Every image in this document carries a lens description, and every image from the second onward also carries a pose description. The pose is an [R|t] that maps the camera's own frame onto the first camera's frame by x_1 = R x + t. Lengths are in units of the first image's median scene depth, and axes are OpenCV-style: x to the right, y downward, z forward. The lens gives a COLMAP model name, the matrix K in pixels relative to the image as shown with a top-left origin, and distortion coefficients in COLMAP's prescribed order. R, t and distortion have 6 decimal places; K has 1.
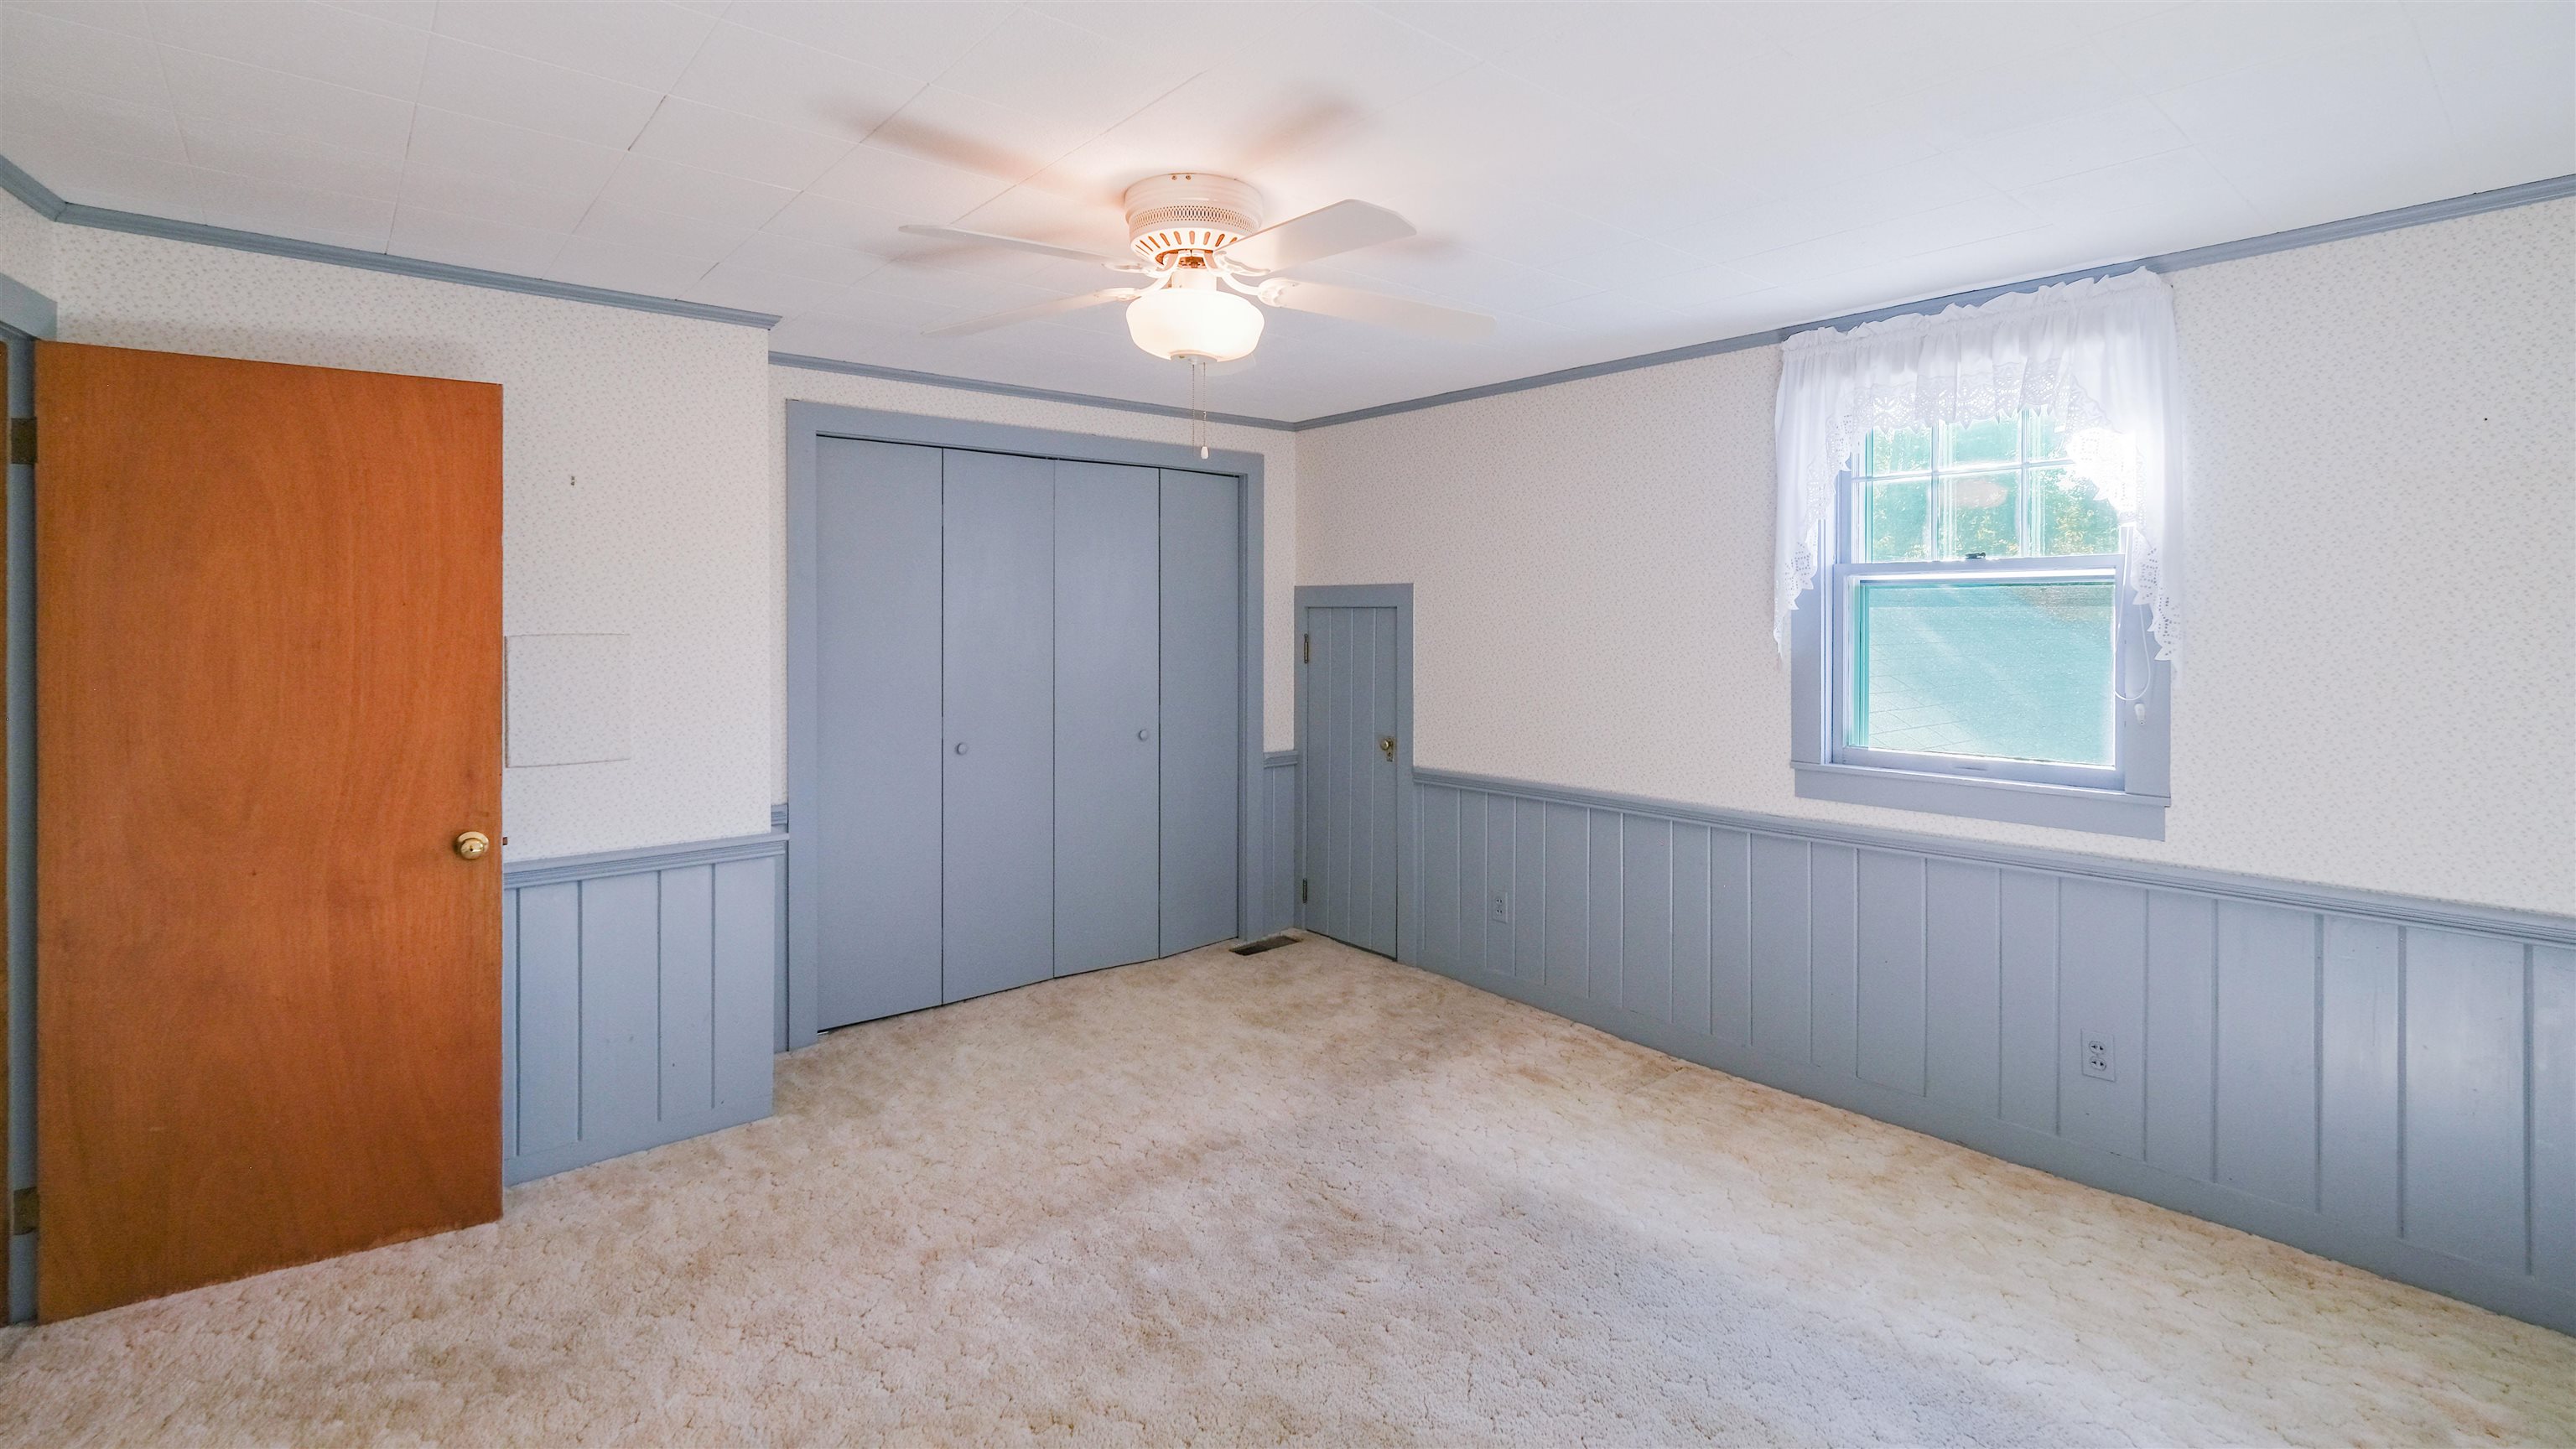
lens RADIAL K [[1144.6, 0, 1285.7], [0, 1144.6, 678.3], [0, 0, 1]] dist [0.000288, -0.000005]
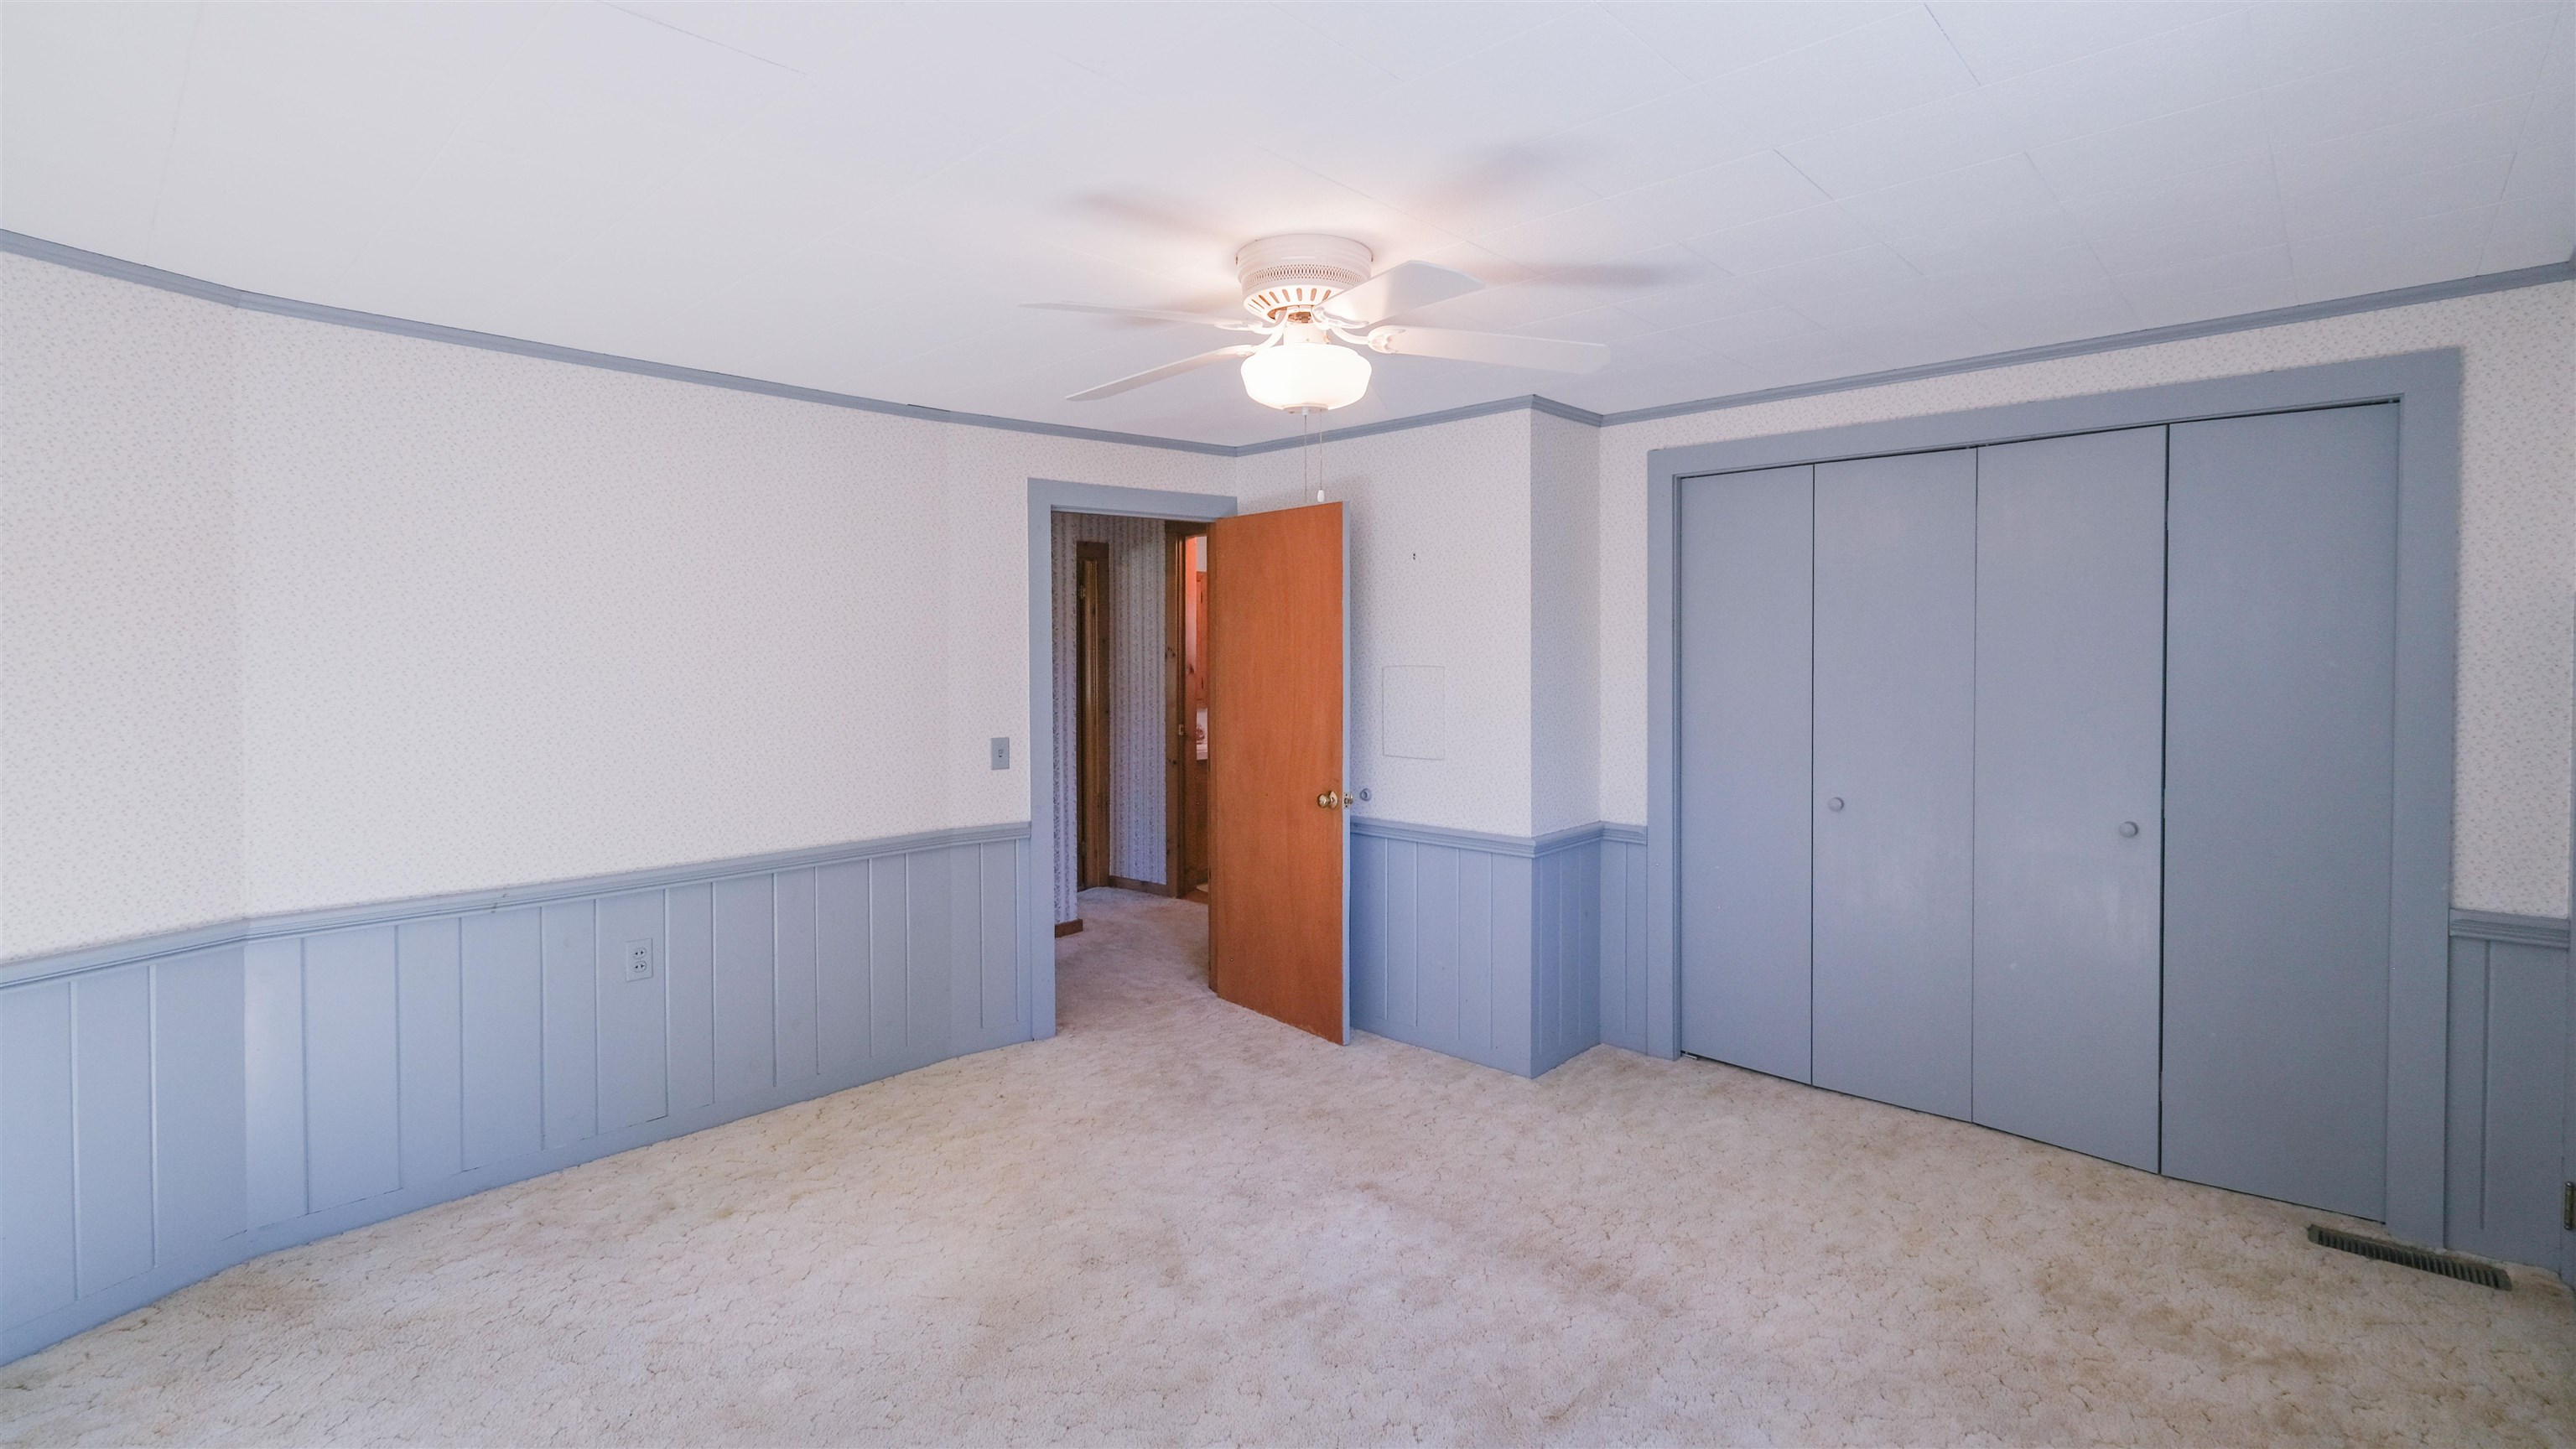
lens RADIAL K [[1154.2, 0, 1288.0], [0, 1154.2, 724.5], [0, 0, 1]] dist [-0.002516, -0.000509]
pose [[0.116904, 0.062871, -0.991151, 0.718487], [-0.052243, 0.997002, 0.057080, -0.036899], [0.991768, 0.045108, 0.119838, 0.636621]]
